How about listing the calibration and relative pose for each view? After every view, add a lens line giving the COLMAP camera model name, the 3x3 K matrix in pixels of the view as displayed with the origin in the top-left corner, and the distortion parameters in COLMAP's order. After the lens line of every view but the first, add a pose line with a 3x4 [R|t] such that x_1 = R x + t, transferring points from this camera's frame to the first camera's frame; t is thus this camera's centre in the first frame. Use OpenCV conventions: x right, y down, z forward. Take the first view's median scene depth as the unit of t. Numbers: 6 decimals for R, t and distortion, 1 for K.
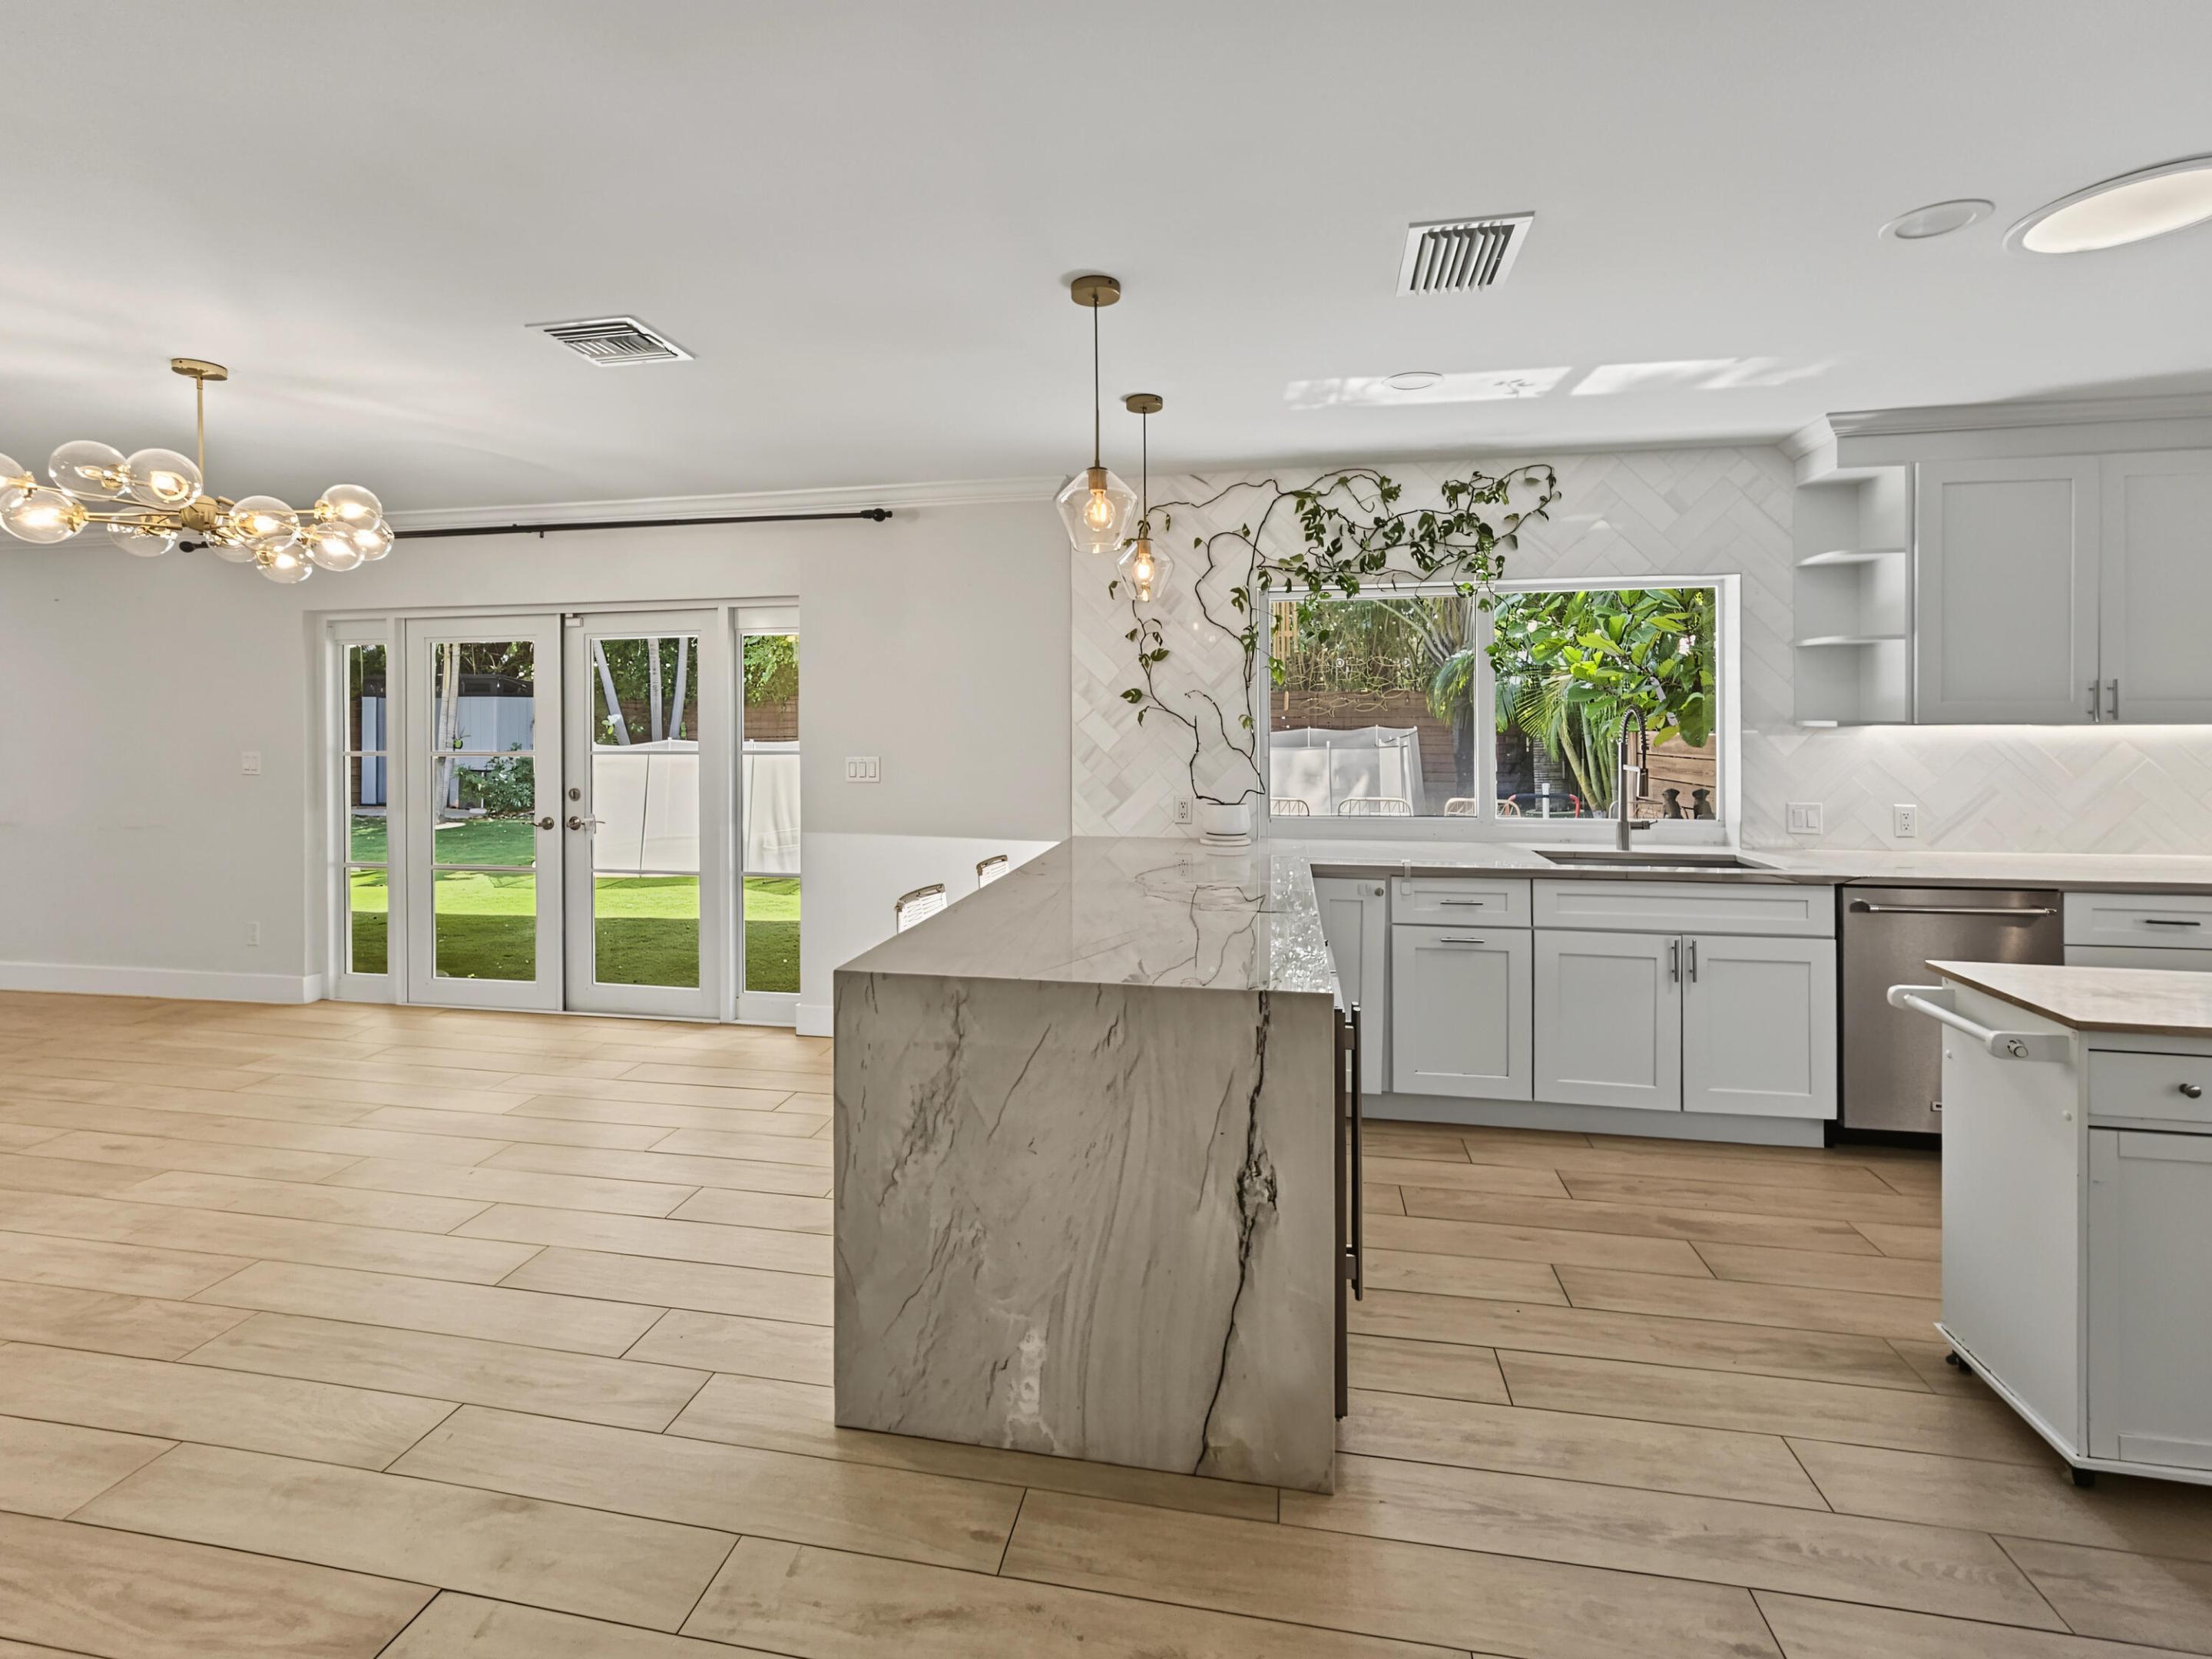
lens RADIAL K [[1013.5, 0, 1093.3], [0, 1013.5, 718.9], [0, 0, 1]] dist [-0.001657, 0.001885]
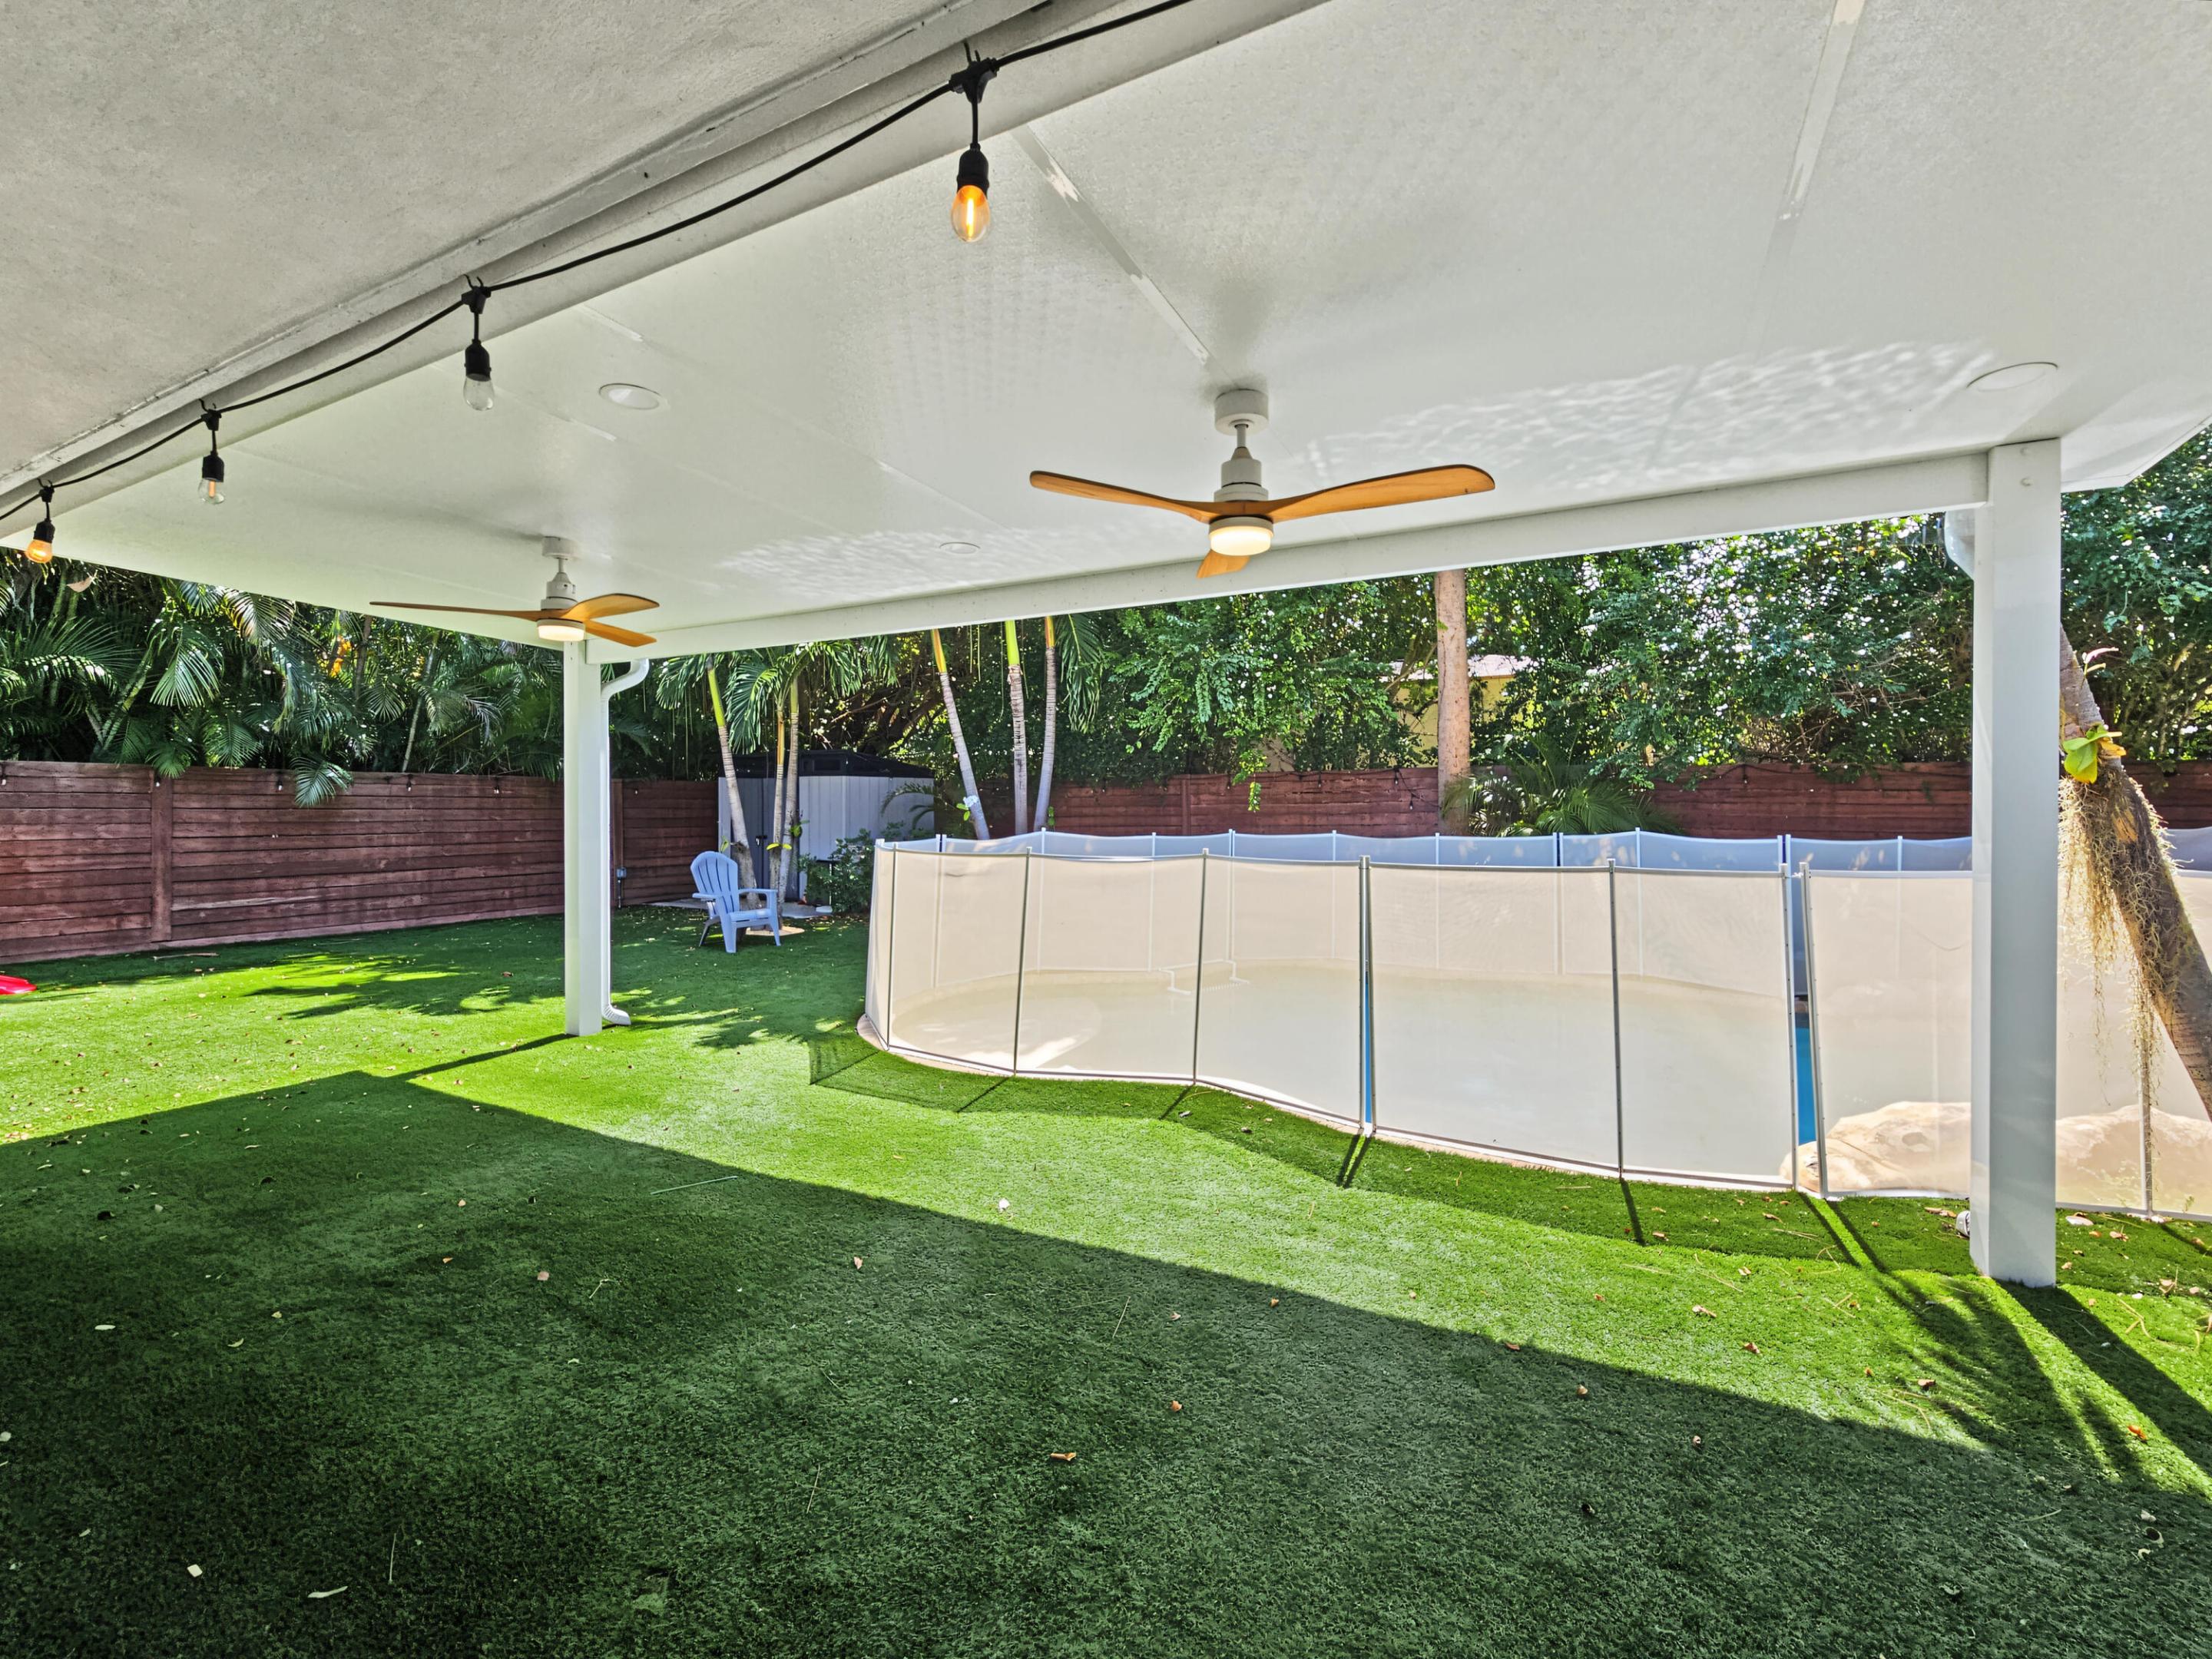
lens RADIAL K [[936.8, 0, 1113.2], [0, 936.8, 814.8], [0, 0, 1]] dist [-0.001650, -0.000030]
pose [[0.957408, 0.008449, -0.288616, -0.588416], [-0.005533, 0.999925, 0.010918, 0.007378], [0.288687, -0.008856, 0.957383, 1.257923]]
